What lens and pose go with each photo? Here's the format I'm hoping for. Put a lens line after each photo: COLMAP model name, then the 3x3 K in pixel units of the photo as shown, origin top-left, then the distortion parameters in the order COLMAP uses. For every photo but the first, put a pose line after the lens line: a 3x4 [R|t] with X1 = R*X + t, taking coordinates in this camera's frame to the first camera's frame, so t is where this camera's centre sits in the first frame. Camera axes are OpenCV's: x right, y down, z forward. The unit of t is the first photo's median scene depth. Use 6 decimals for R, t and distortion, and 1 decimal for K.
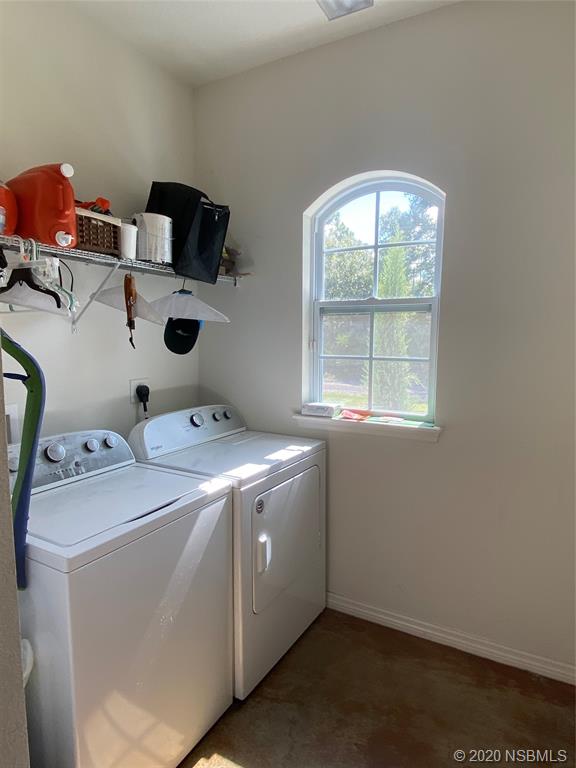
lens RADIAL K [[455.1, 0, 269.6], [0, 455.1, 383.6], [0, 0, 1]] dist [0.053163, -0.061219]
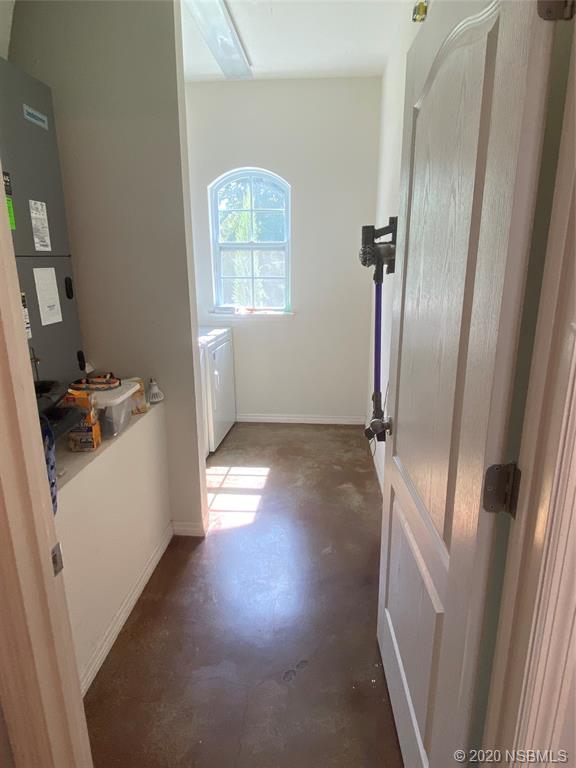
lens RADIAL K [[455.1, 0, 269.6], [0, 455.1, 383.6], [0, 0, 1]] dist [0.053163, -0.061219]
pose [[0.919124, -0.105989, 0.379444, -0.450771], [0.049017, 0.986414, 0.156798, 0.077918], [-0.390908, -0.125518, 0.911831, -0.701887]]
